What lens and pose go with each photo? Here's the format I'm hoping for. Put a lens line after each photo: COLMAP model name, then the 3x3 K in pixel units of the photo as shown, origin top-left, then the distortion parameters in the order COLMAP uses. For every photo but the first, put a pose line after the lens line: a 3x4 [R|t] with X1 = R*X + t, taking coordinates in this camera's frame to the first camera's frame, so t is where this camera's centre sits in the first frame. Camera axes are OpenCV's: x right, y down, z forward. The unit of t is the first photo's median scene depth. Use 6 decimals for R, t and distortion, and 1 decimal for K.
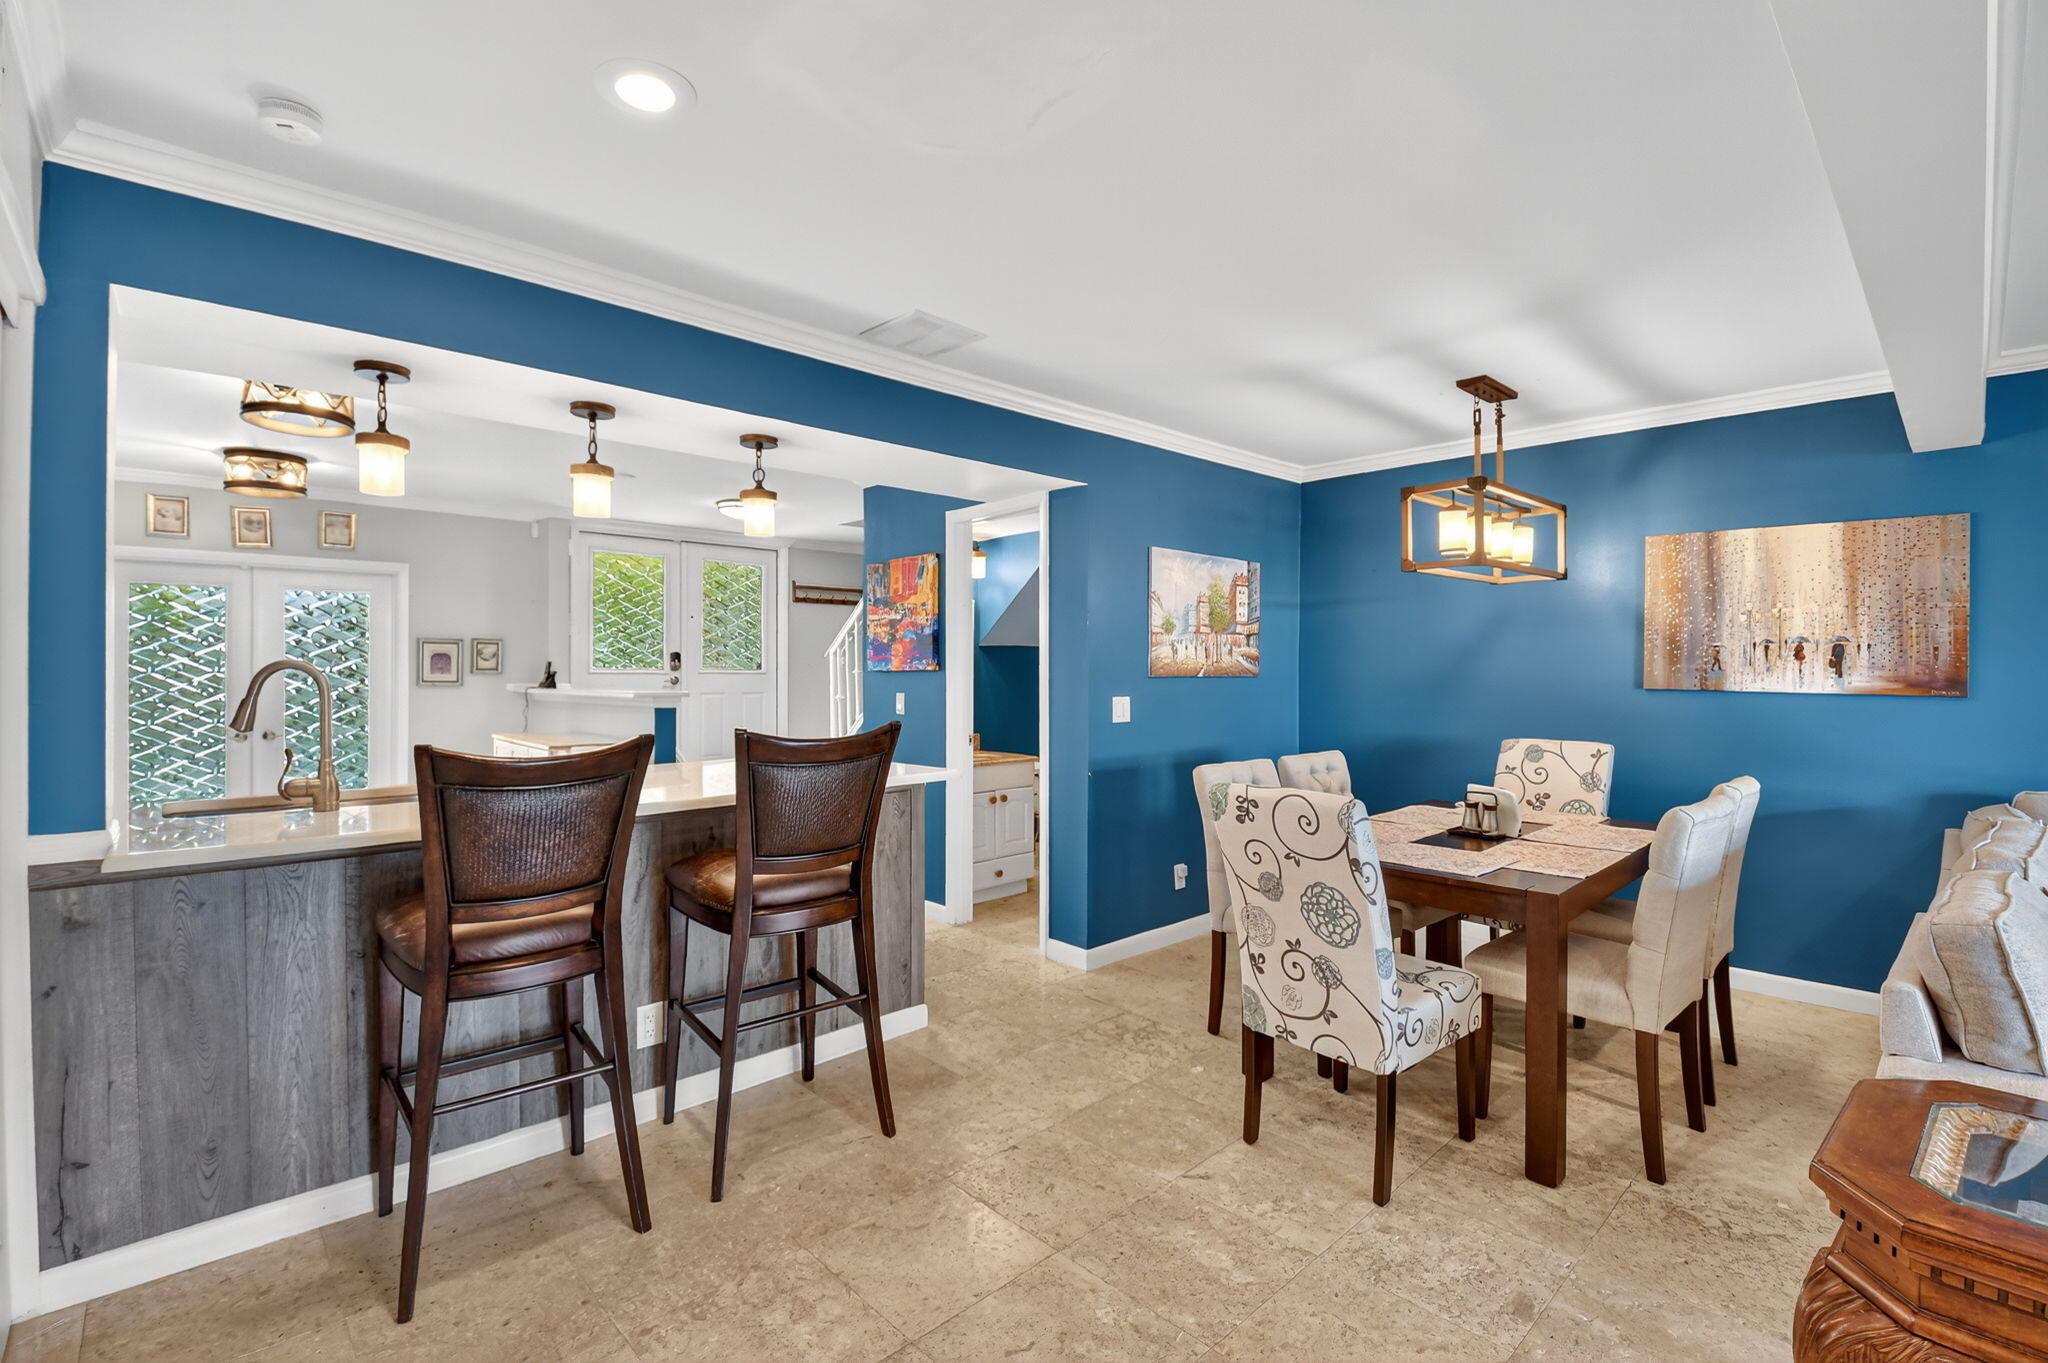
lens RADIAL K [[908.0, 0, 1010.0], [0, 908.0, 668.5], [0, 0, 1]] dist [0.001221, -0.016607]
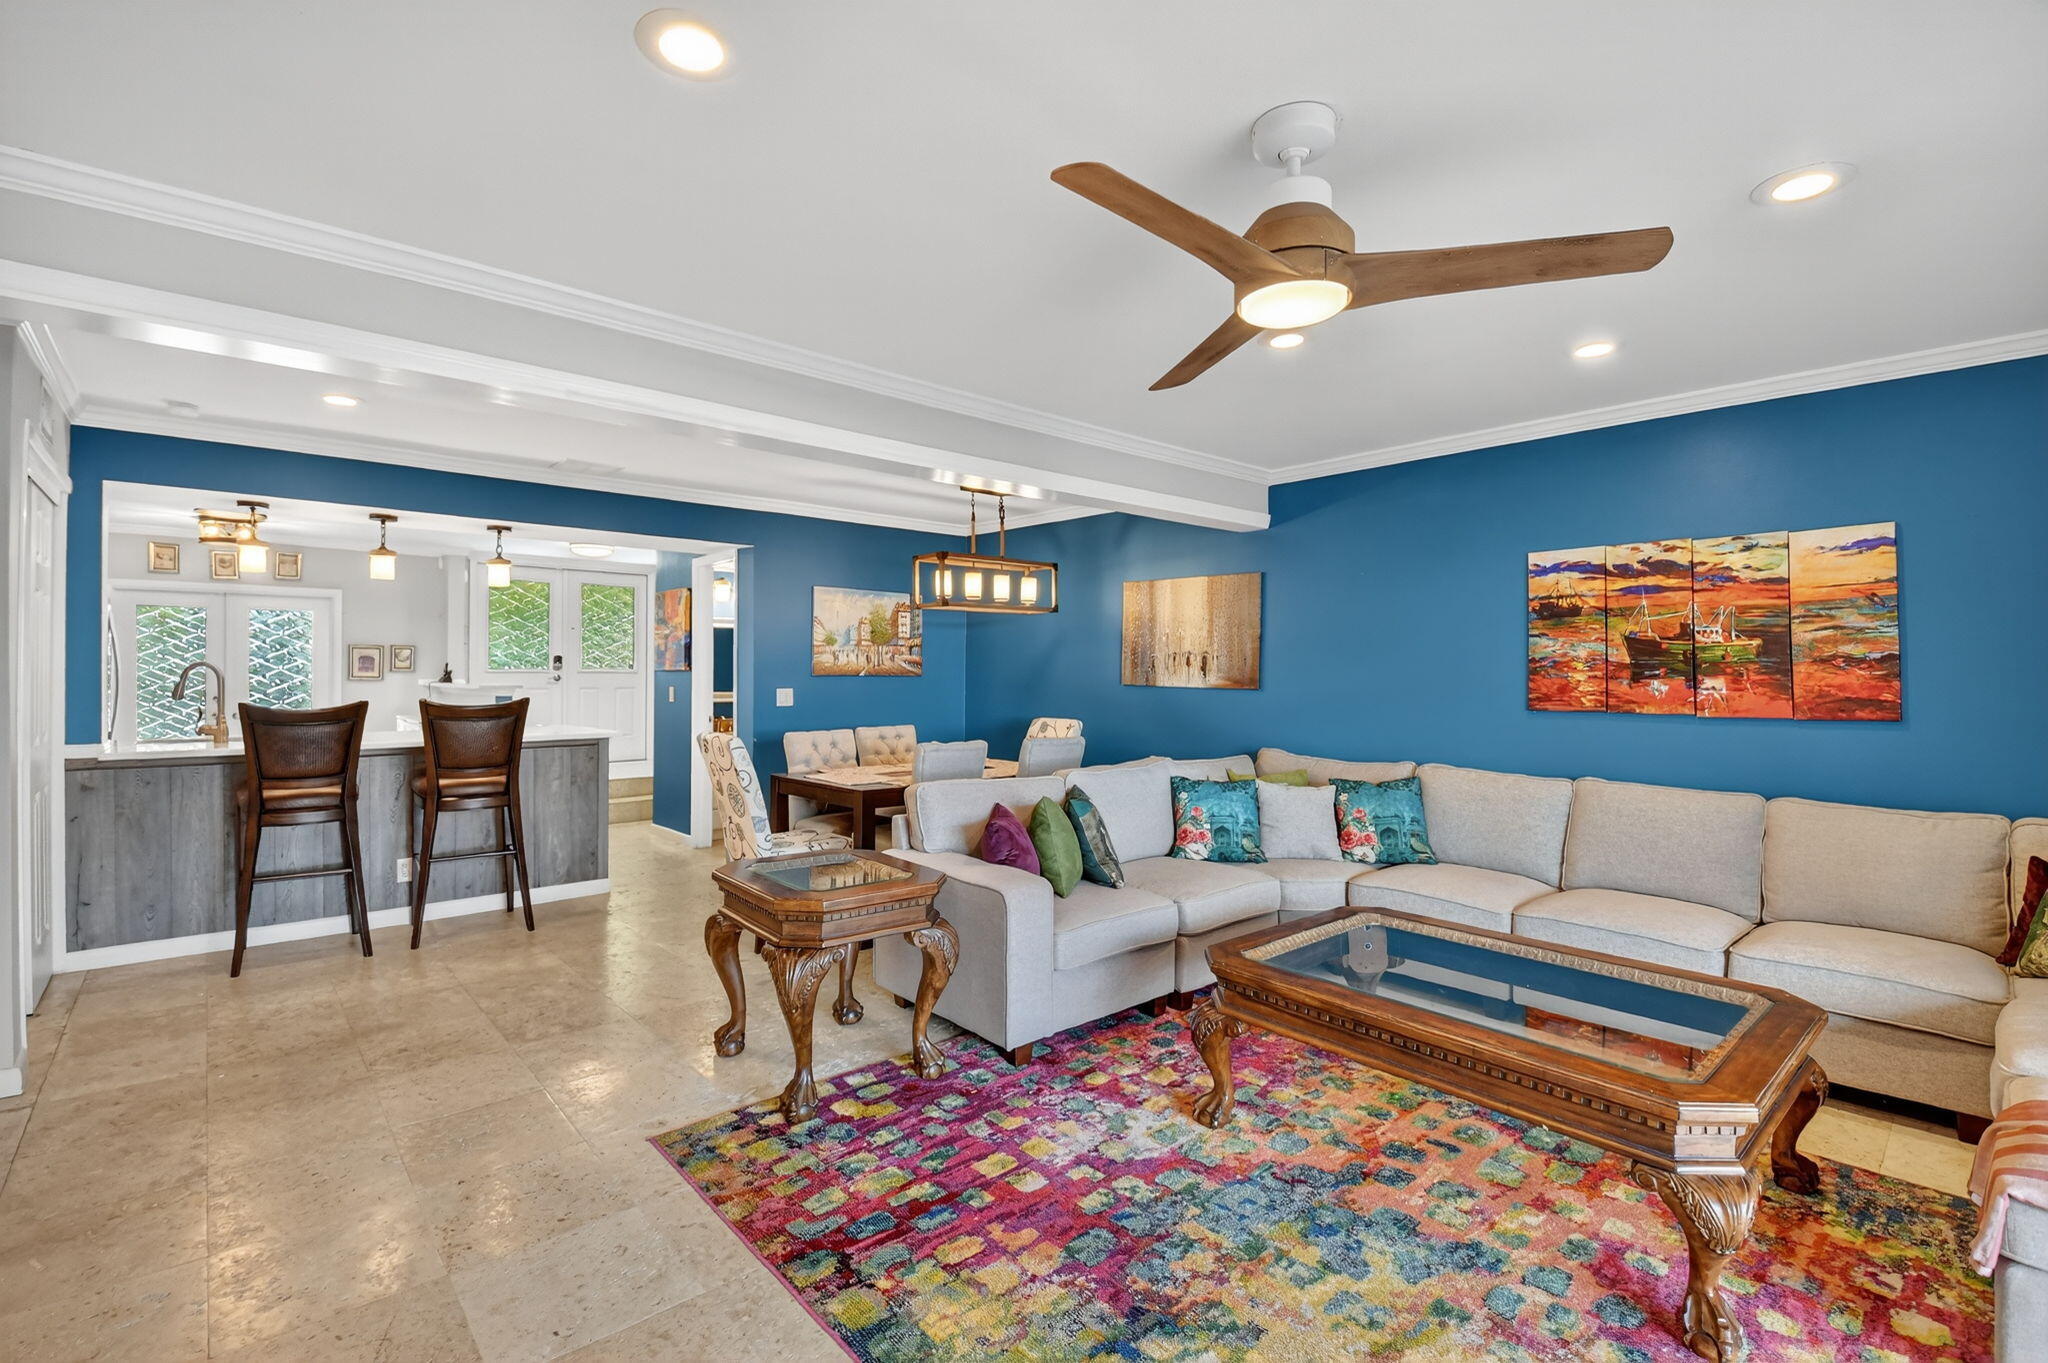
lens RADIAL K [[913.8, 0, 1015.2], [0, 913.8, 668.2], [0, 0, 1]] dist [0.002136, -0.018211]
pose [[0.999776, 0.004183, -0.020768, 0.510319], [-0.004236, 0.999988, -0.002478, 0.000082], [0.020758, 0.002565, 0.999781, -0.462324]]
